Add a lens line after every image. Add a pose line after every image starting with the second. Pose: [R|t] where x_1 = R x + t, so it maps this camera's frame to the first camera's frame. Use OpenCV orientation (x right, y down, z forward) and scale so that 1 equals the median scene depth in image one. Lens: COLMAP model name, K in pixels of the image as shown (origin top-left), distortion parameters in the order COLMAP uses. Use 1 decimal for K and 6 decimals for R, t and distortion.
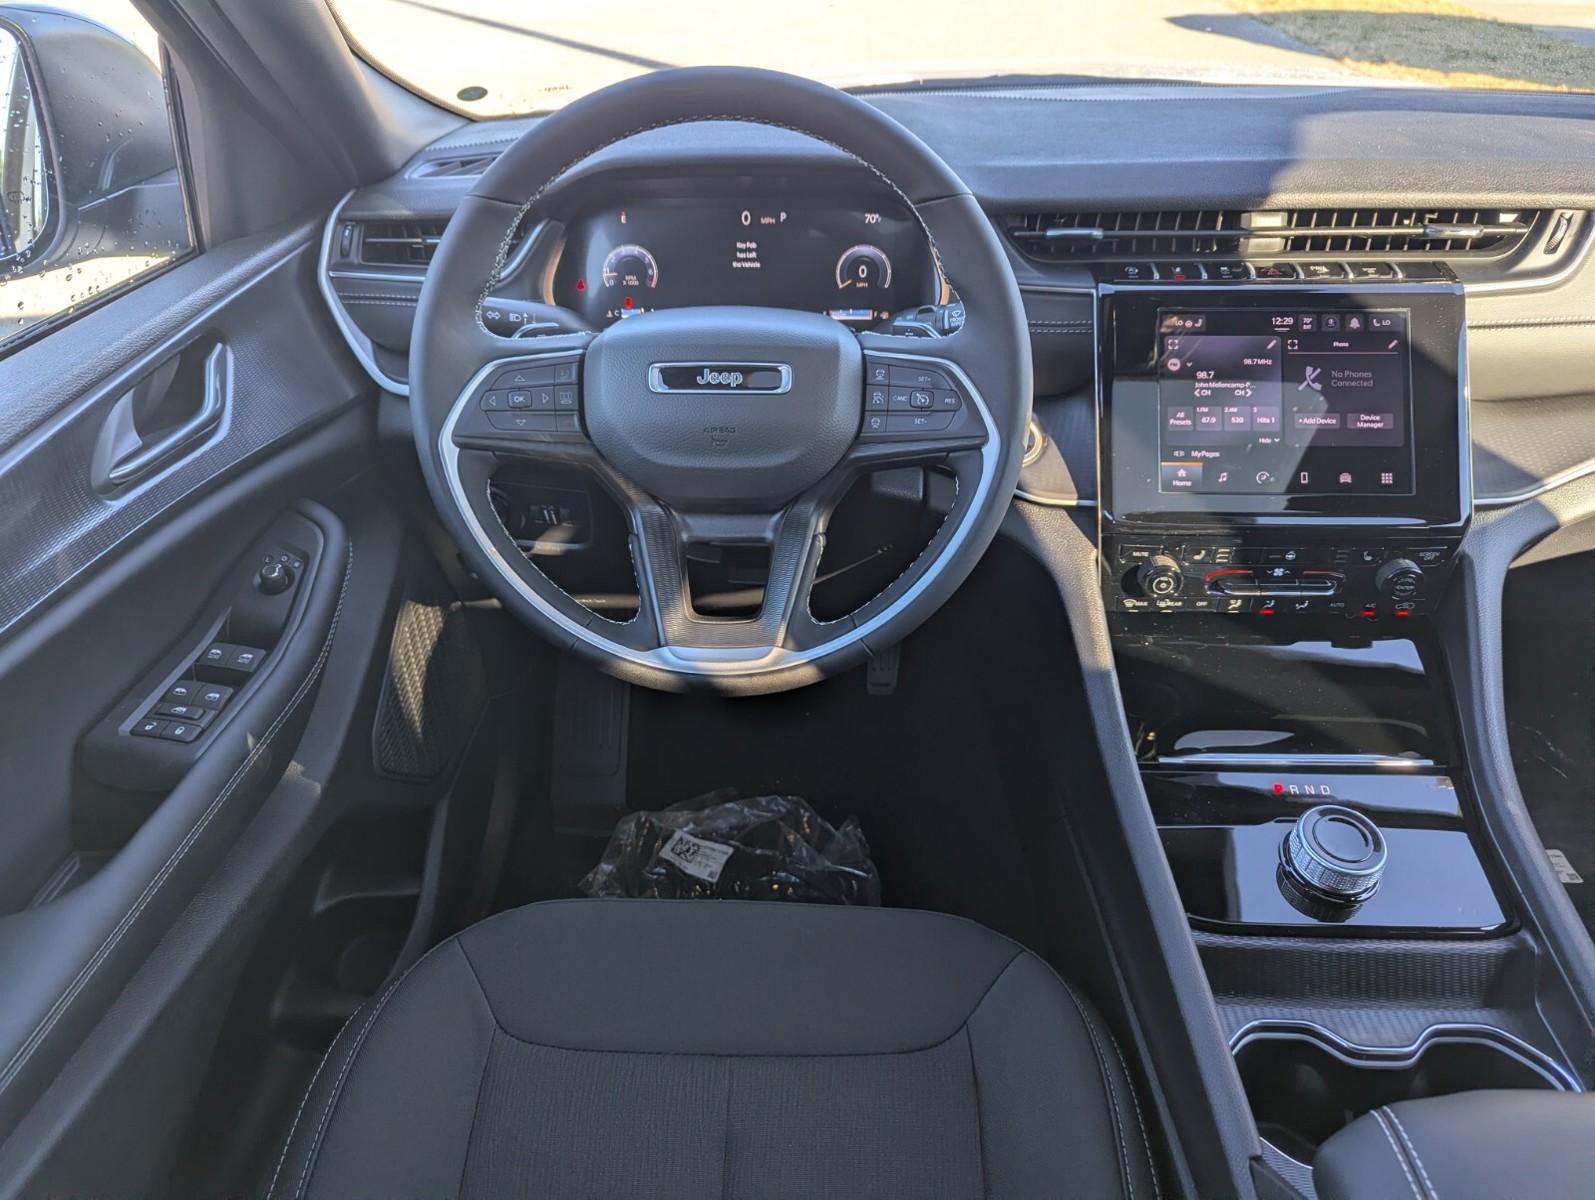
lens RADIAL K [[1133.2, 0, 797.5], [0, 1133.2, 600.0], [0, 0, 1]] dist [0.042922, -0.025782]
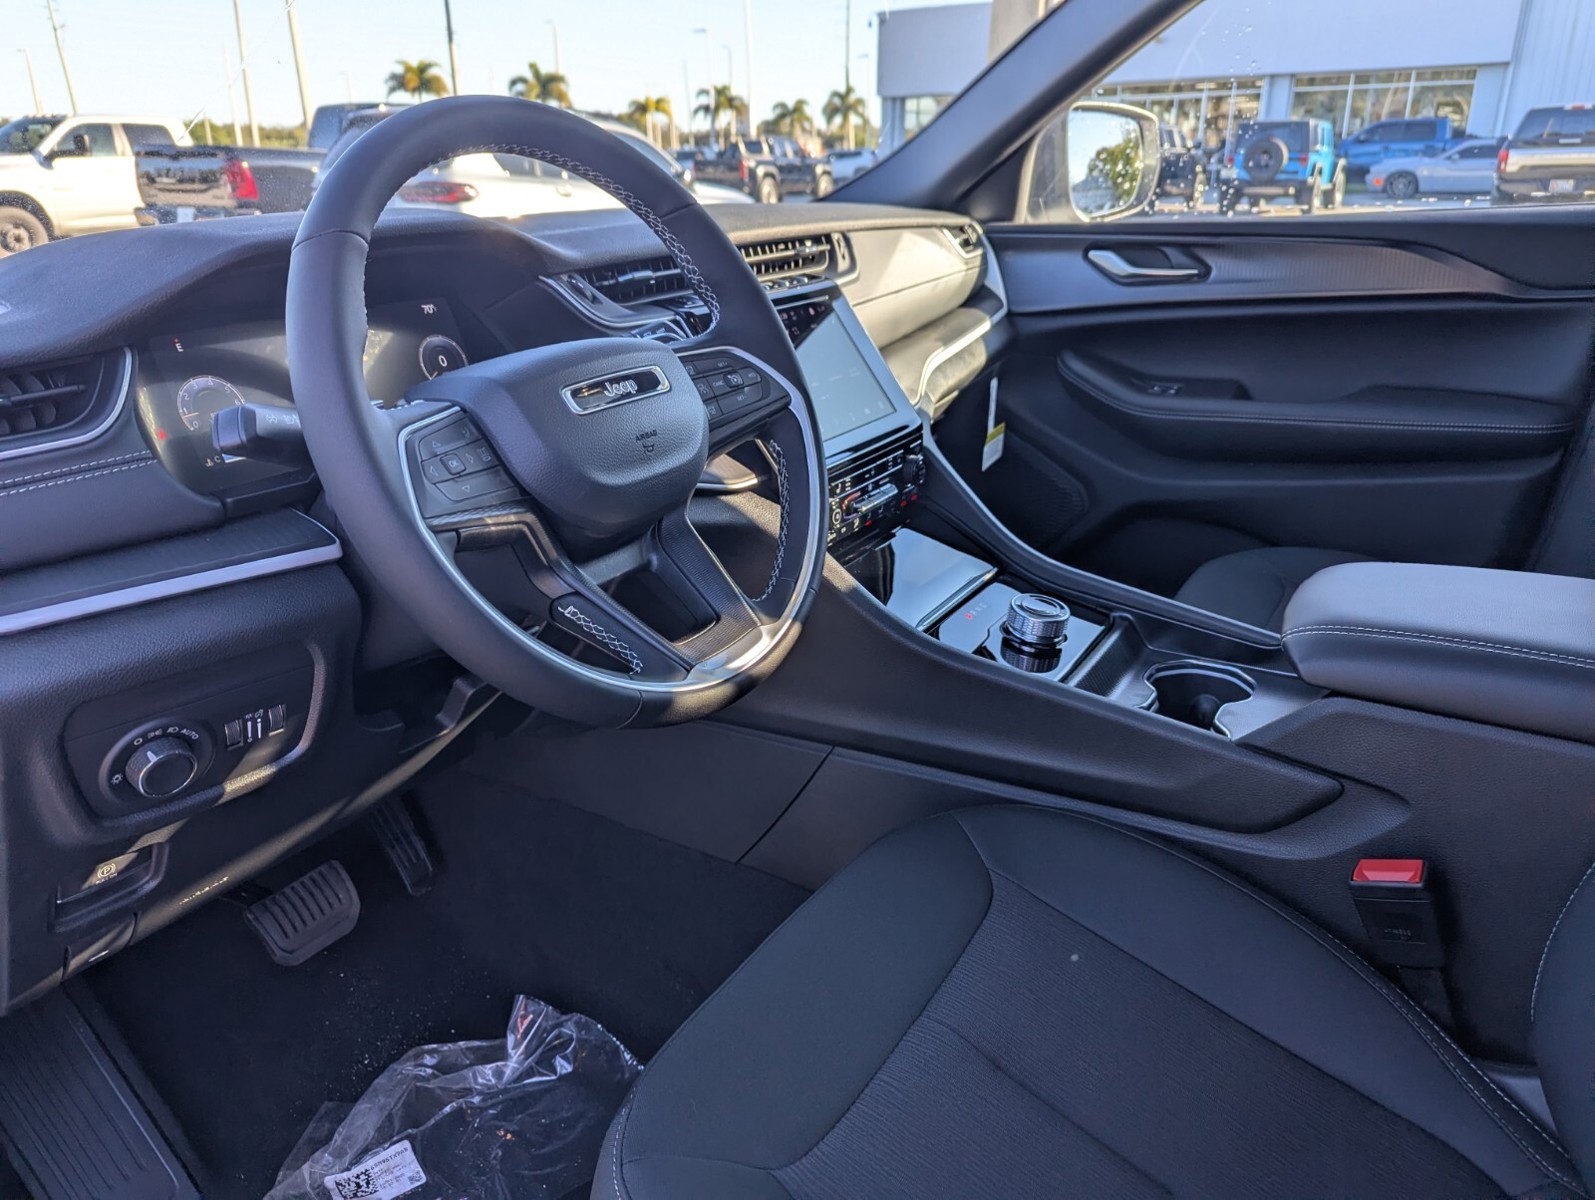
lens RADIAL K [[1136.8, 0, 800.4], [0, 1136.8, 594.3], [0, 0, 1]] dist [0.039209, -0.028050]
pose [[0.508921, -0.316407, 0.800553, -0.694973], [0.492729, 0.869649, 0.030482, 0.003534], [-0.705845, 0.378943, 0.598486, 0.313417]]
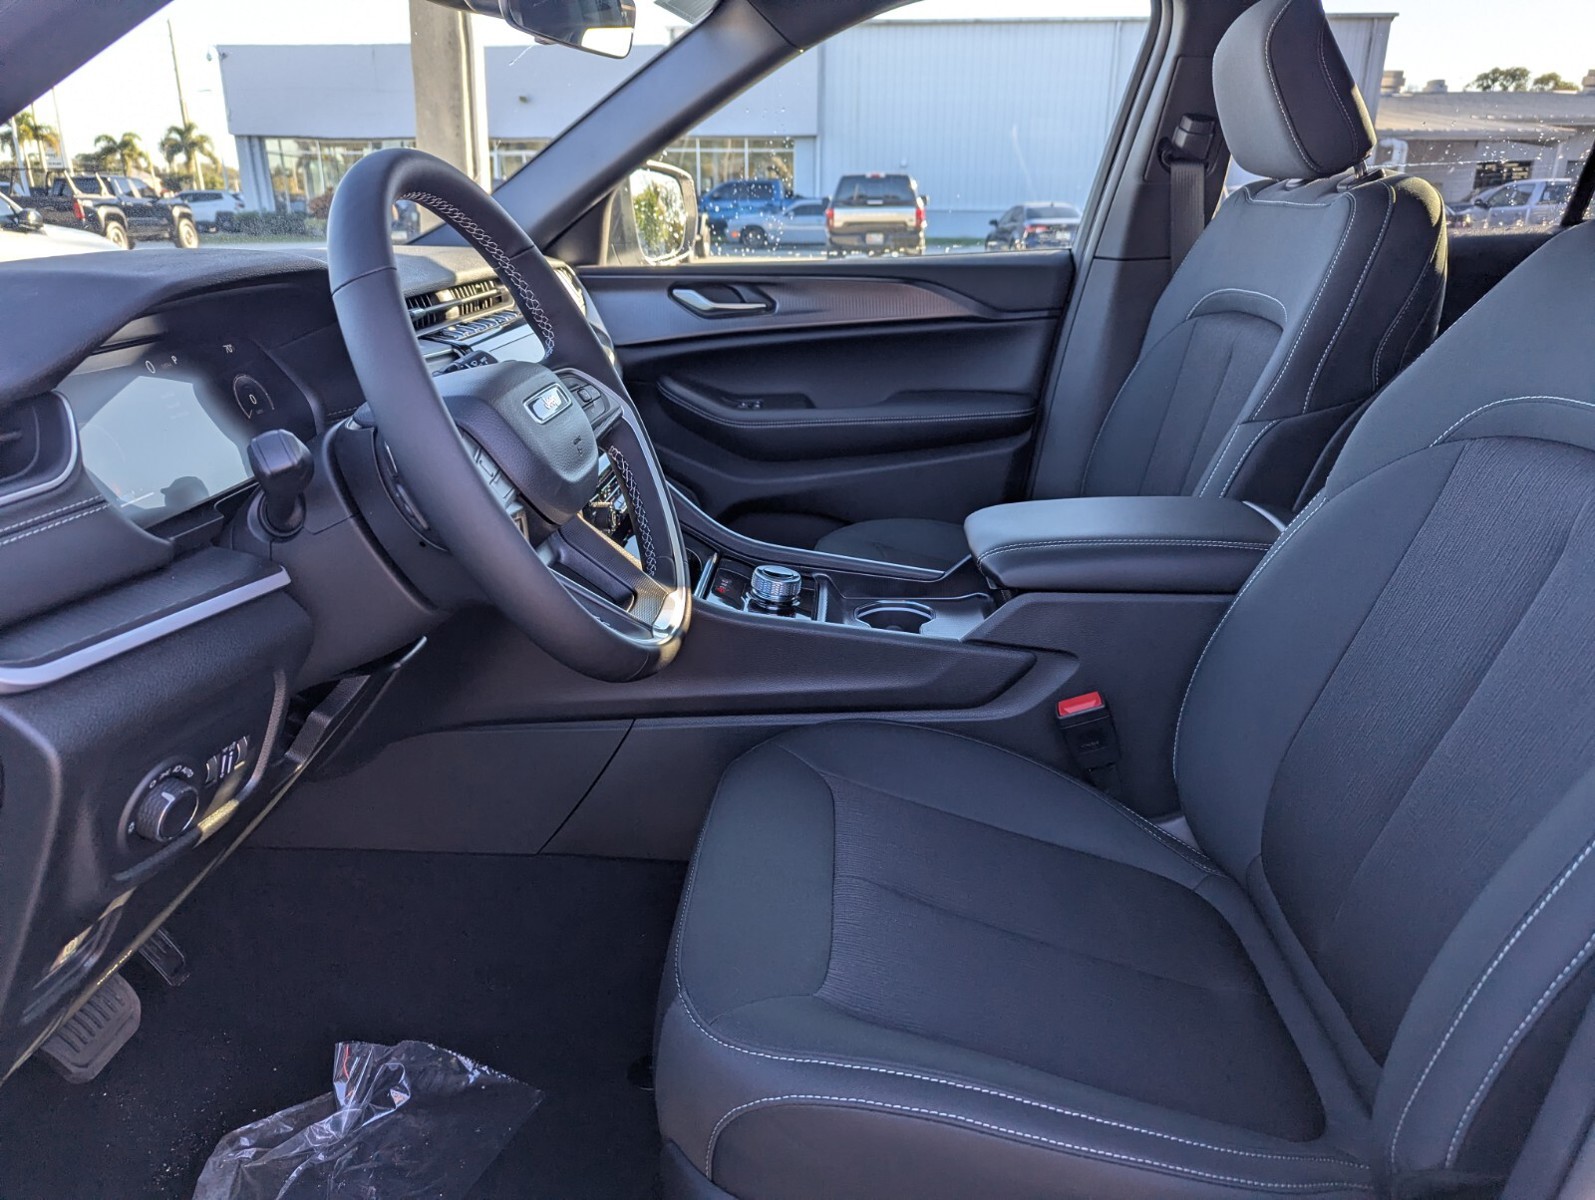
lens RADIAL K [[1133.2, 0, 797.5], [0, 1133.2, 600.0], [0, 0, 1]] dist [0.042922, -0.025782]
pose [[0.028560, -0.331385, 0.943063, -1.009698], [0.555461, 0.789636, 0.260650, -0.168457], [-0.831052, 0.516391, 0.206624, 0.558629]]
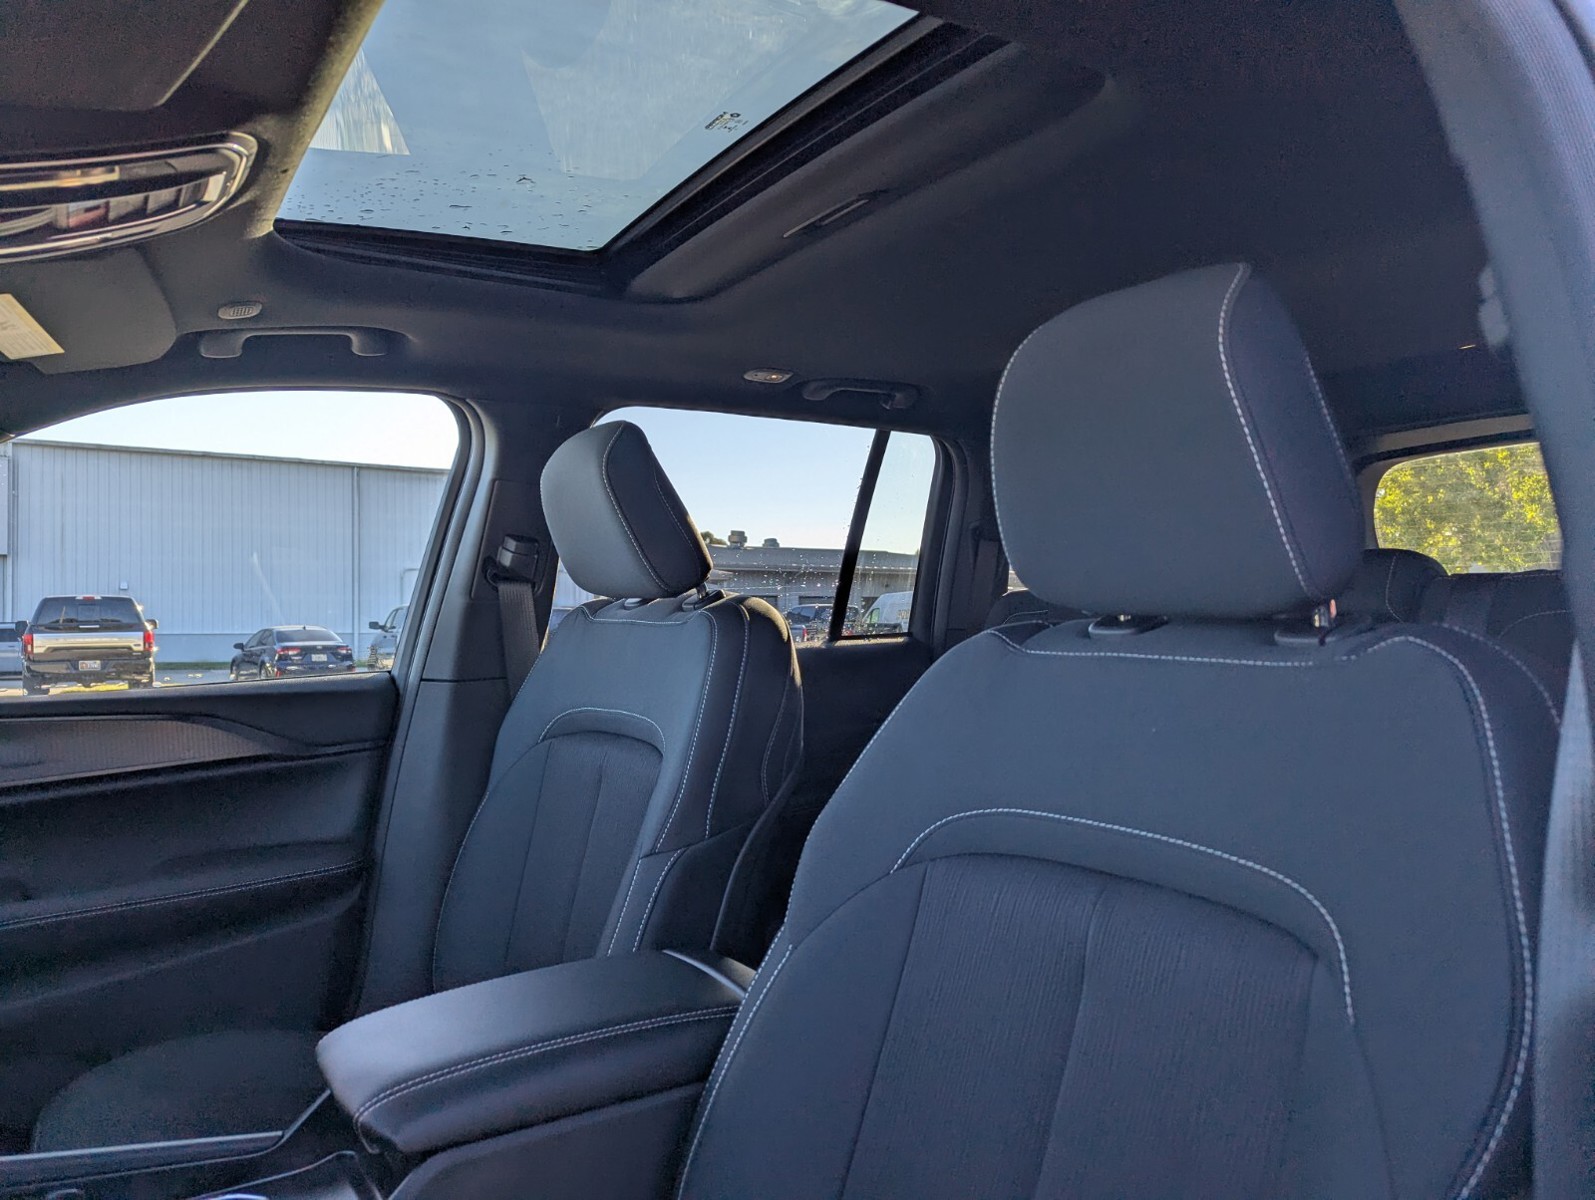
lens RADIAL K [[1133.2, 0, 797.5], [0, 1133.2, 600.0], [0, 0, 1]] dist [0.042922, -0.025782]
pose [[-0.556834, 0.017591, 0.830438, -0.661787], [0.465338, 0.834760, 0.294340, -0.185219], [-0.688039, 0.550333, -0.473008, 0.598551]]
